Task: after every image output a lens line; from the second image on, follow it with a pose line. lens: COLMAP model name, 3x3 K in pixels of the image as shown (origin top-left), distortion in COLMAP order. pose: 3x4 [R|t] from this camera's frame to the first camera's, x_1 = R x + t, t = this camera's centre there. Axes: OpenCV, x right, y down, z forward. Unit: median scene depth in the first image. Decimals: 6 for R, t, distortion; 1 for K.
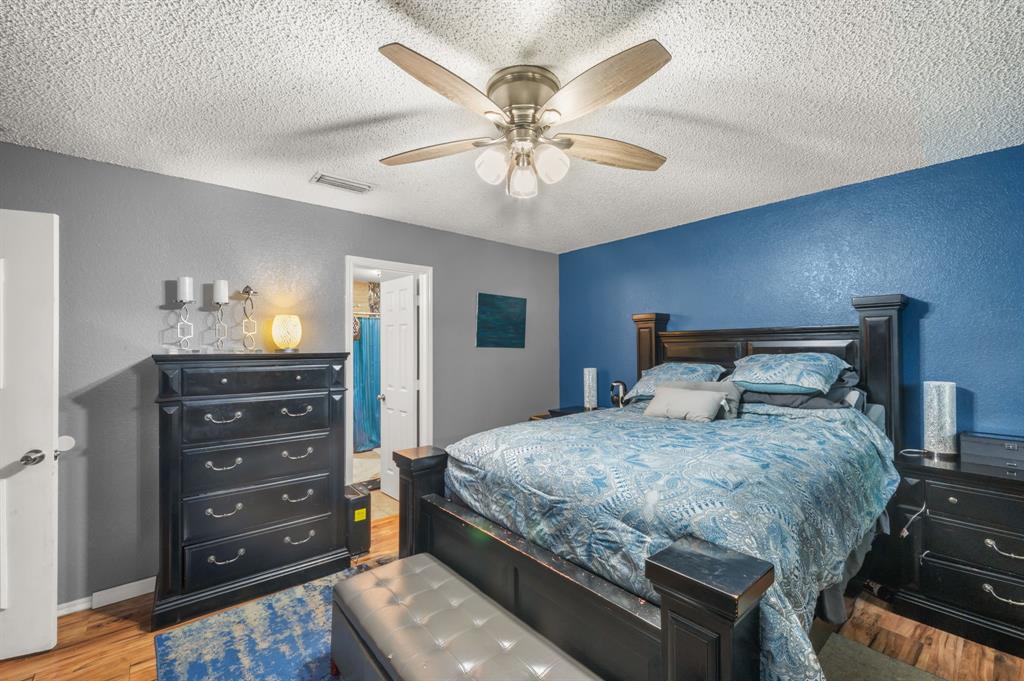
lens RADIAL K [[418.6, 0, 514.4], [0, 418.6, 341.5], [0, 0, 1]] dist [-0.004921, 0.000150]
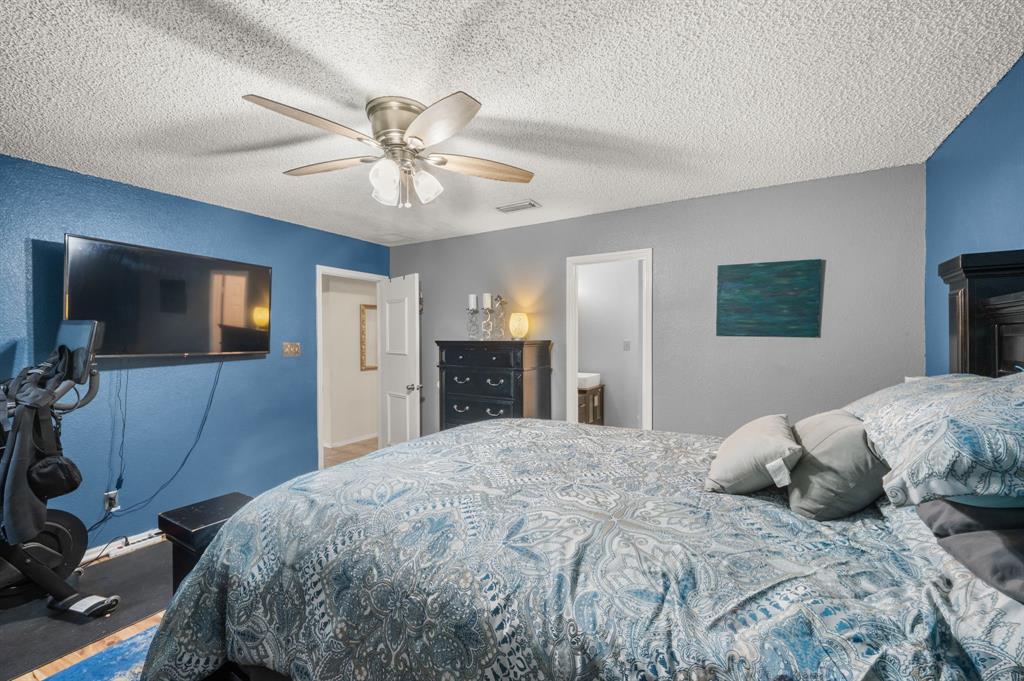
lens RADIAL K [[418.6, 0, 513.3], [0, 418.6, 338.8], [0, 0, 1]] dist [-0.004921, 0.000150]
pose [[0.310133, 0.002674, -0.950689, 1.037631], [0.014379, 0.999868, 0.007503, 0.014883], [0.950584, -0.015996, 0.310054, 0.787791]]
